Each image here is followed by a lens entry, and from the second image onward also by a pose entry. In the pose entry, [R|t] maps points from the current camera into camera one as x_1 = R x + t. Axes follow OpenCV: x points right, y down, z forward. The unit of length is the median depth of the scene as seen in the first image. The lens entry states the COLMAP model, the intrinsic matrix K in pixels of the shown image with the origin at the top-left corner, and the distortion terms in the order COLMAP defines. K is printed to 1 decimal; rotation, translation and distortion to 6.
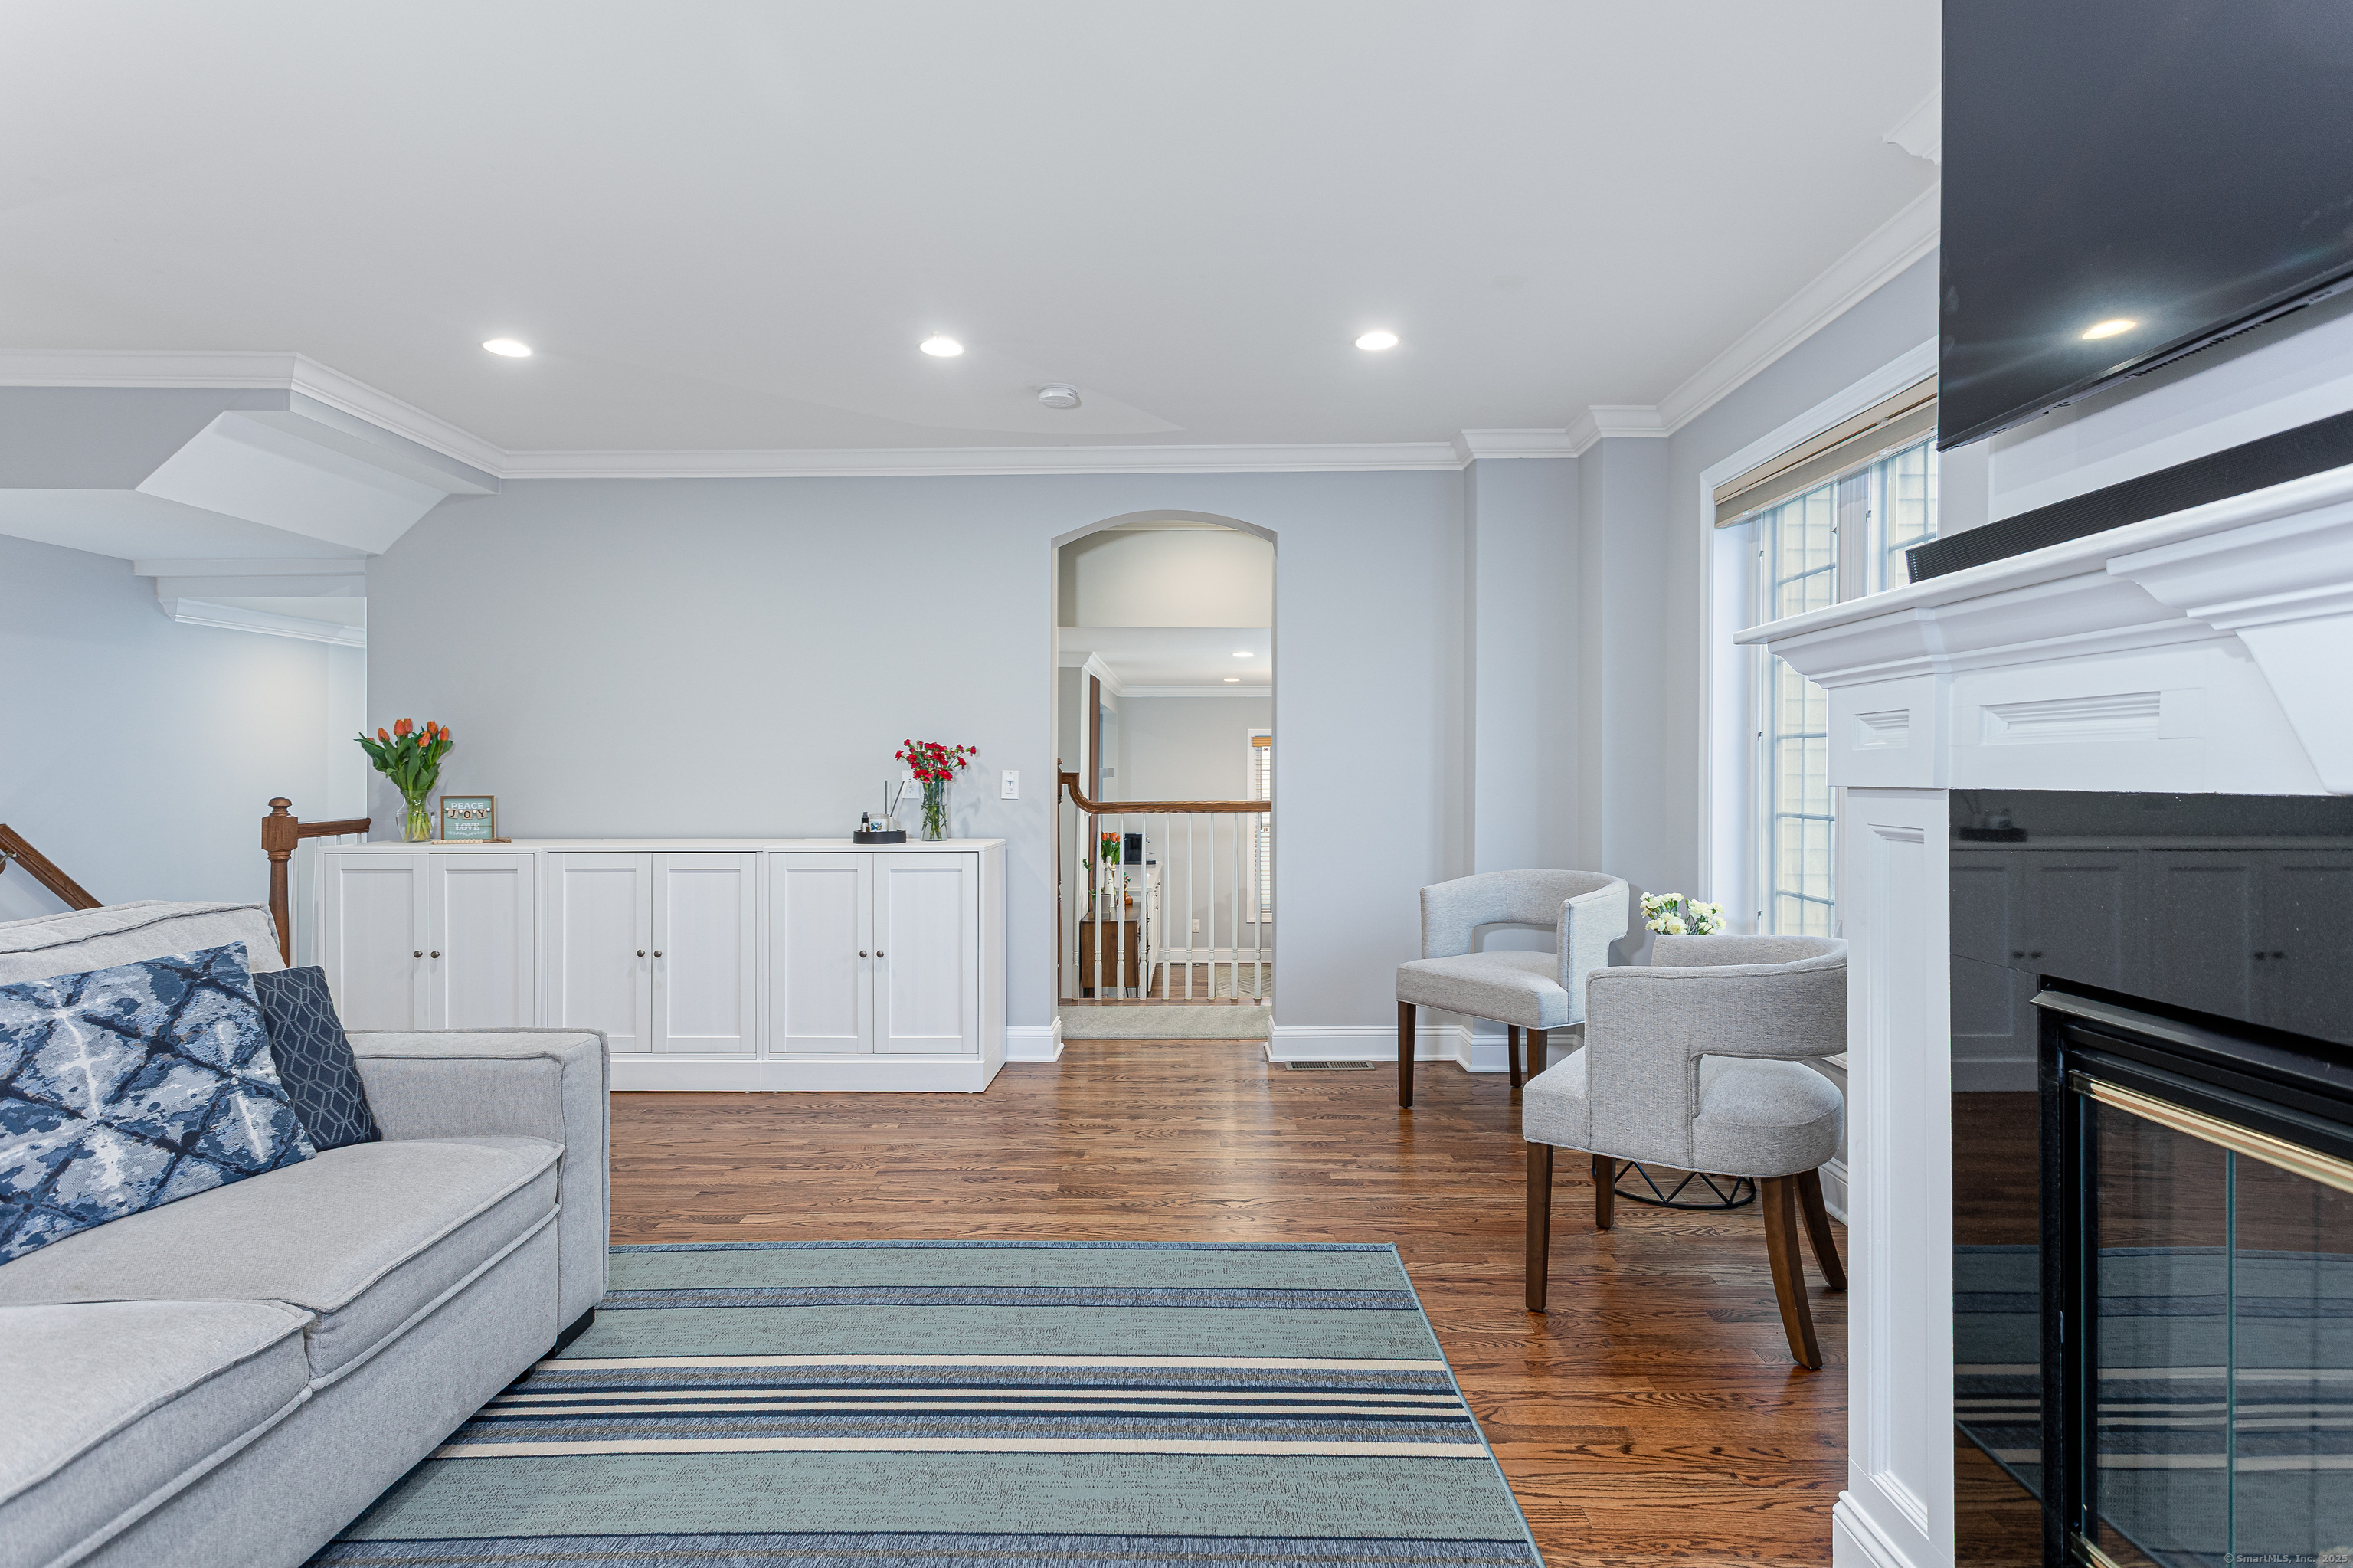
lens RADIAL K [[1180.8, 0, 1176.5], [0, 1180.8, 784.0], [0, 0, 1]] dist [0.002840, 0.000760]
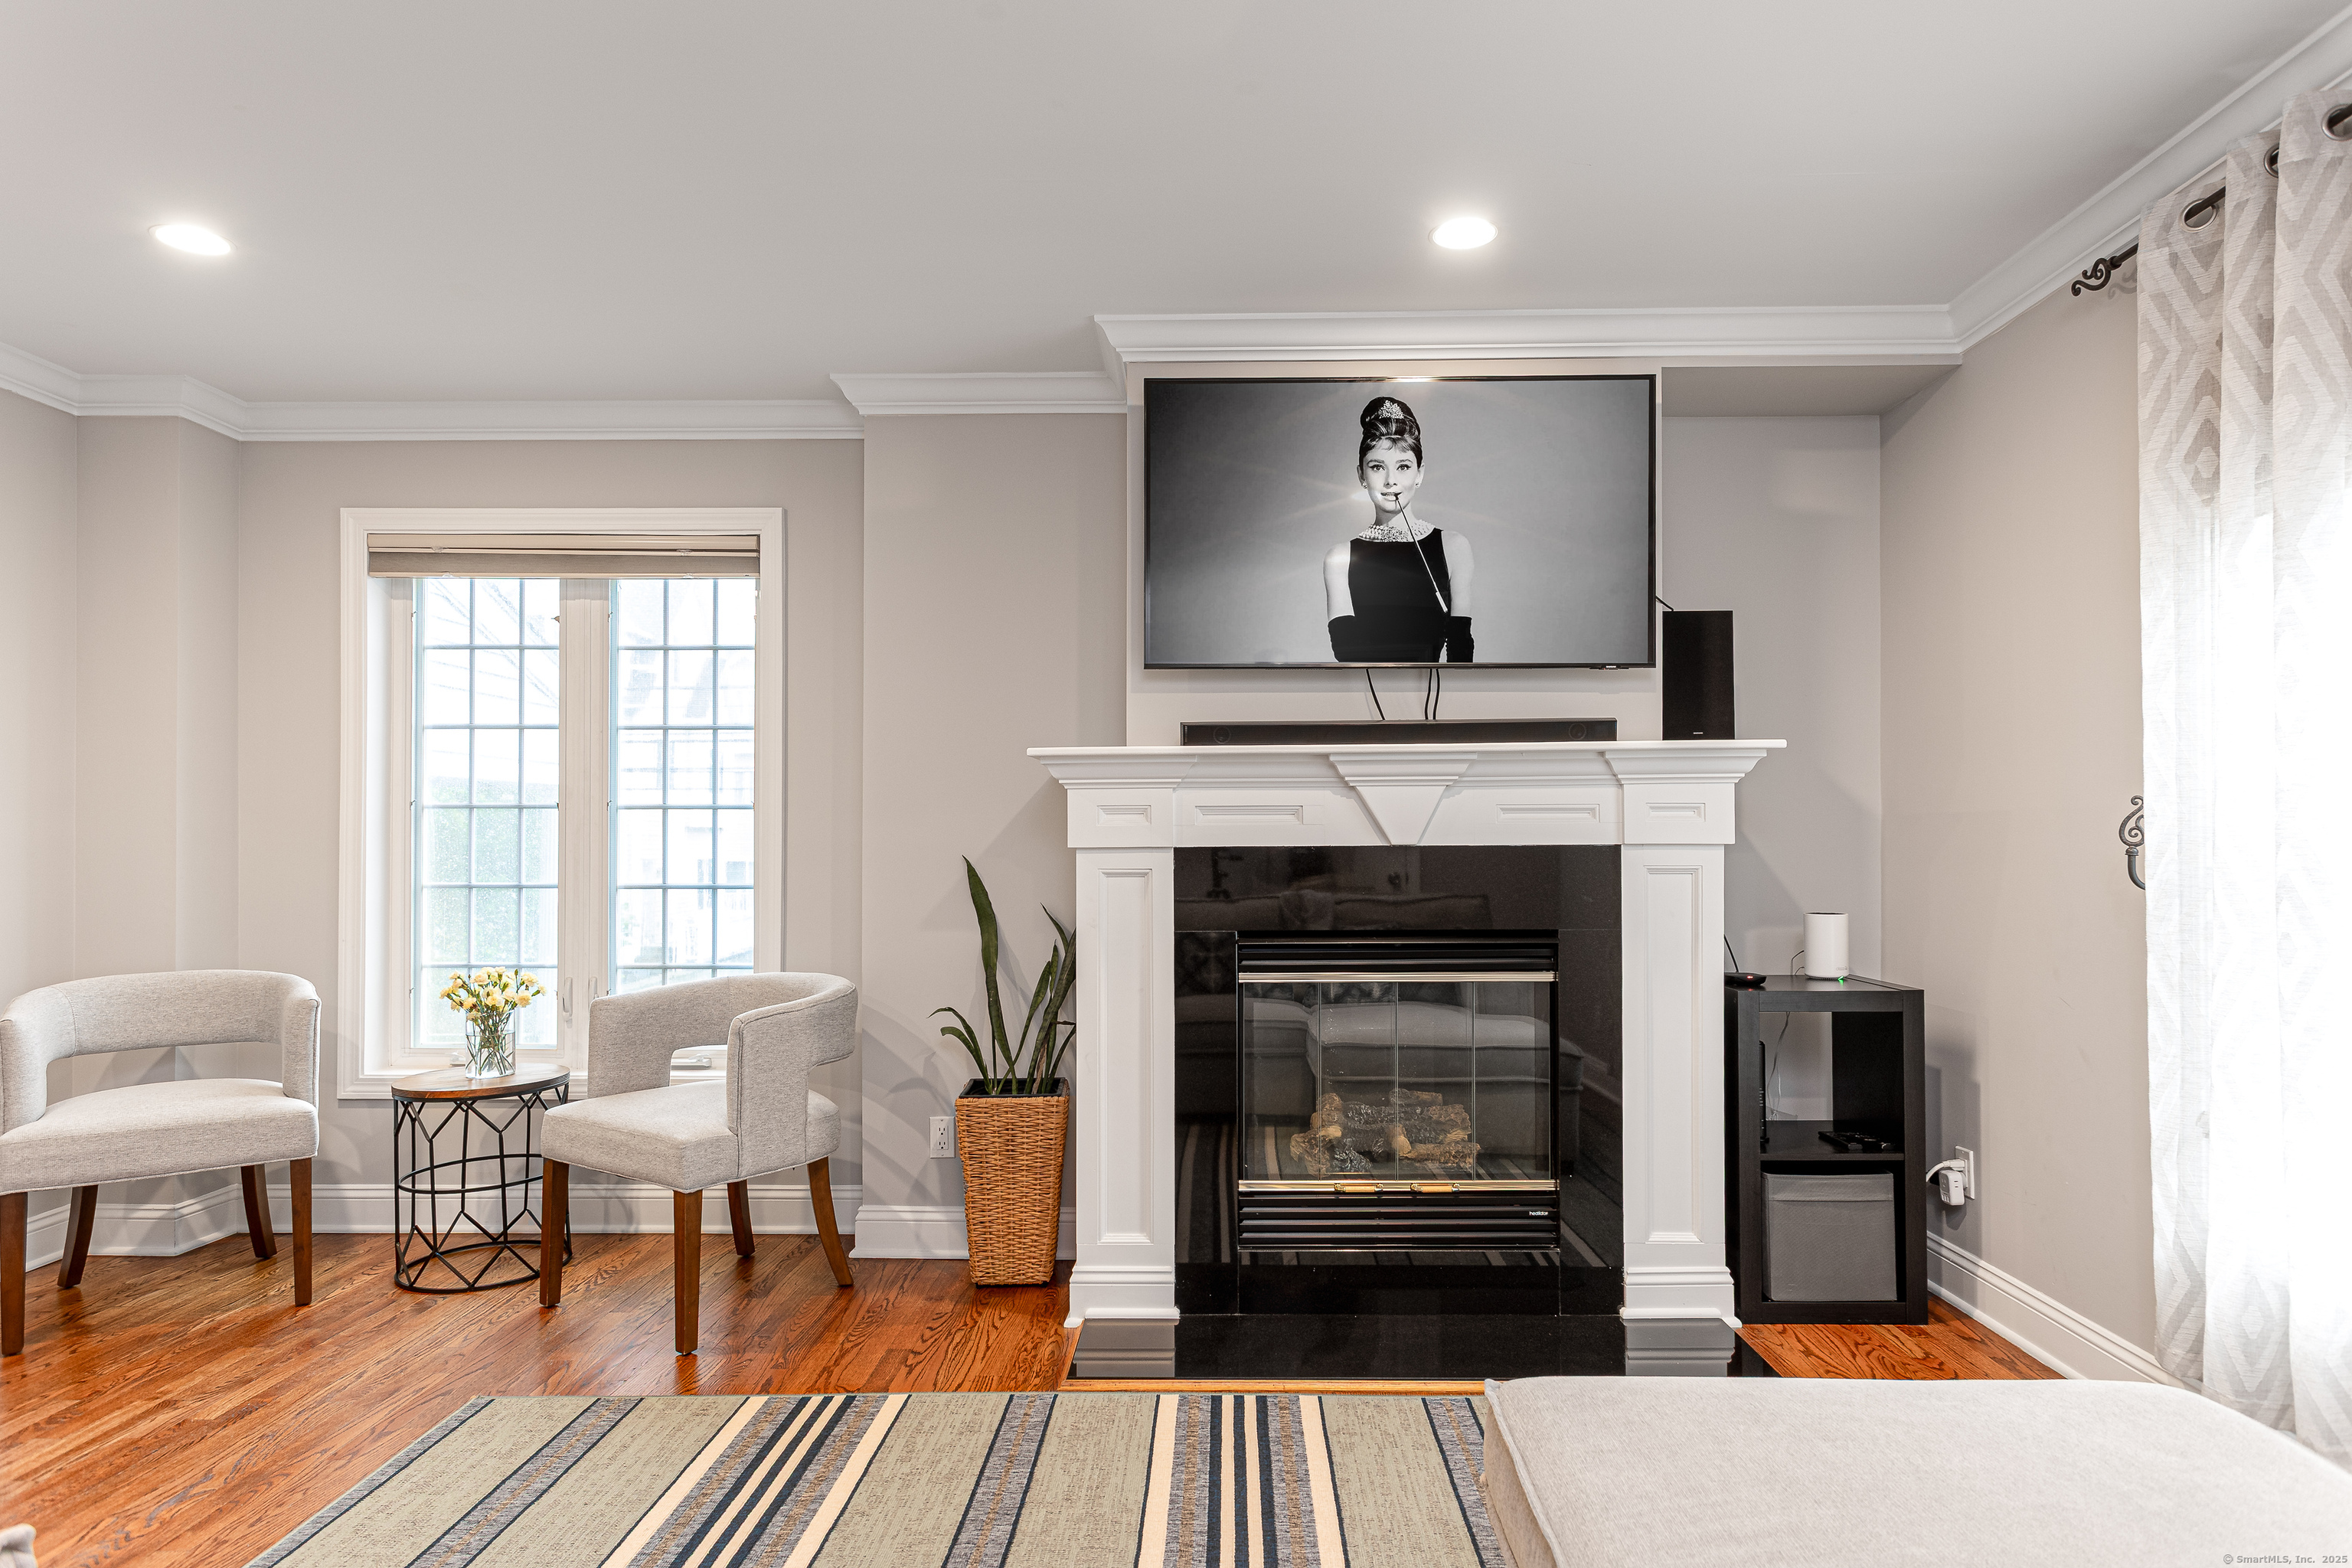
lens RADIAL K [[1330.6, 0, 1204.9], [0, 1330.6, 838.2], [0, 0, 1]] dist [0.028074, -0.029674]
pose [[0.000880, 0.003733, 0.999993, -1.011854], [0.014743, 0.999884, -0.003746, -0.001813], [-0.999891, 0.014746, 0.000824, 0.607075]]
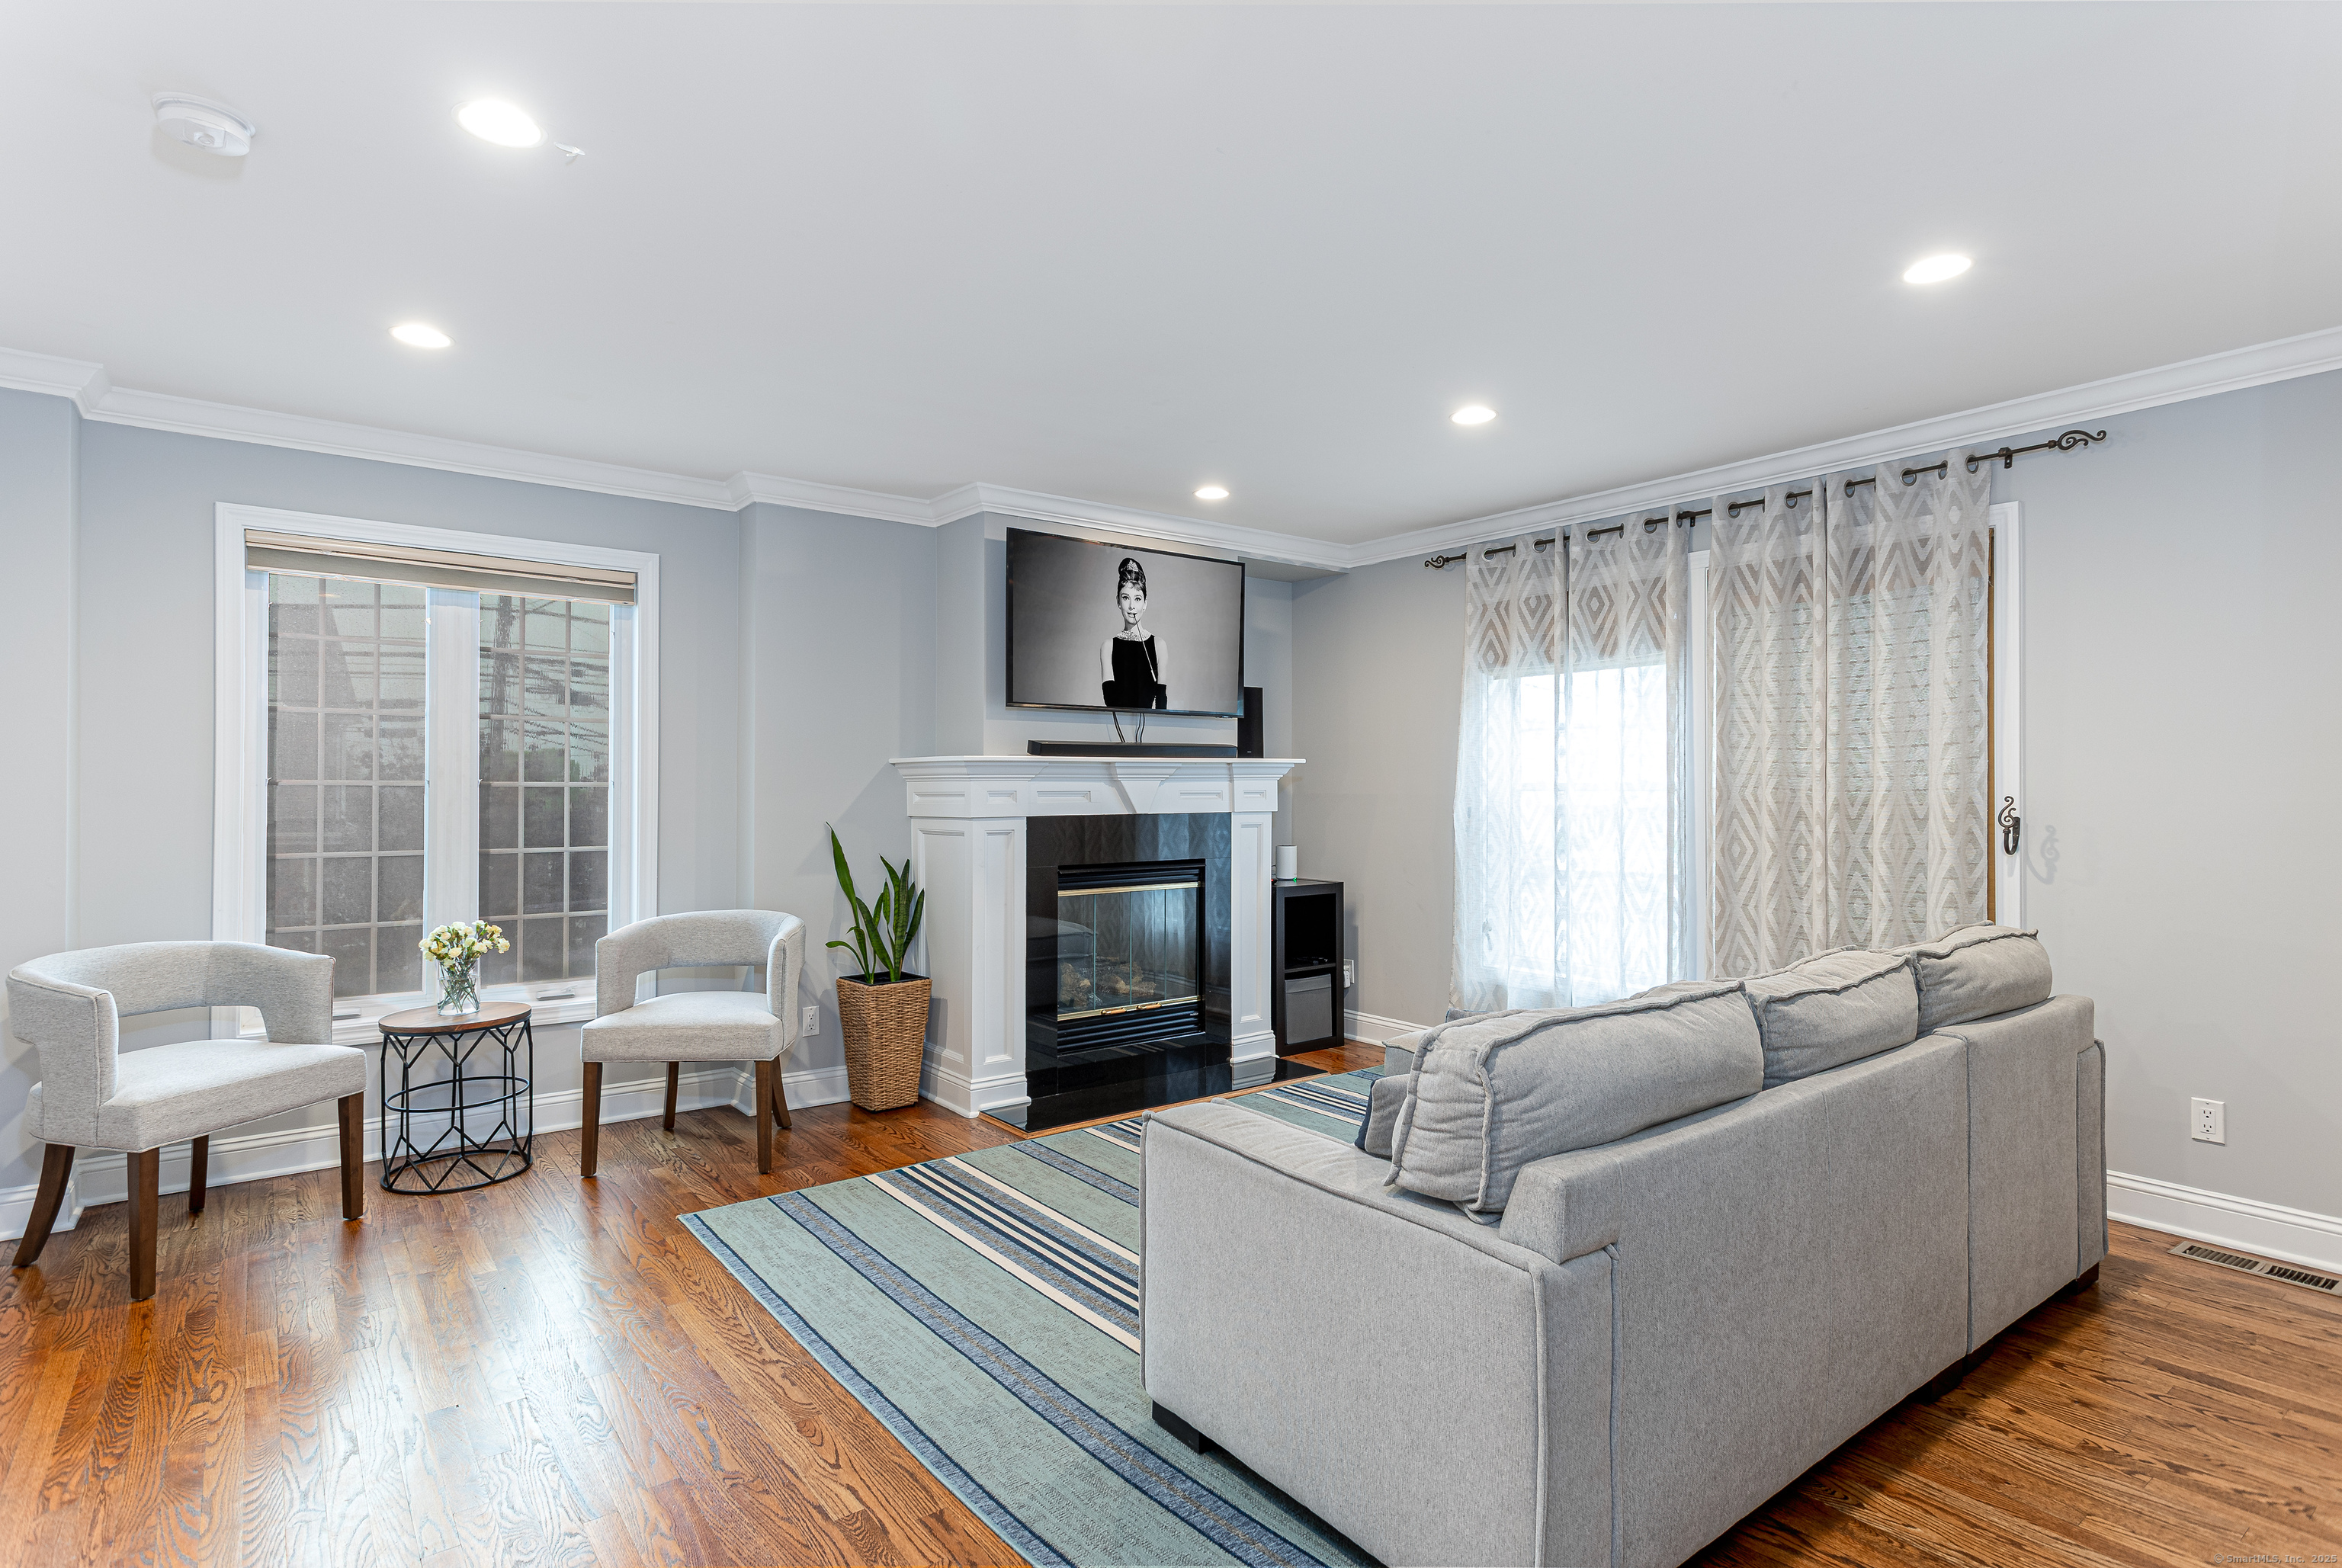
lens RADIAL K [[1175.2, 0, 1171.0], [0, 1175.2, 784.0], [0, 0, 1]] dist [0.002840, 0.000760]
pose [[-0.615298, -0.000530, 0.788294, -1.375860], [0.007403, 0.999952, 0.006451, -0.067782], [-0.788260, 0.009805, -0.615265, 1.726911]]
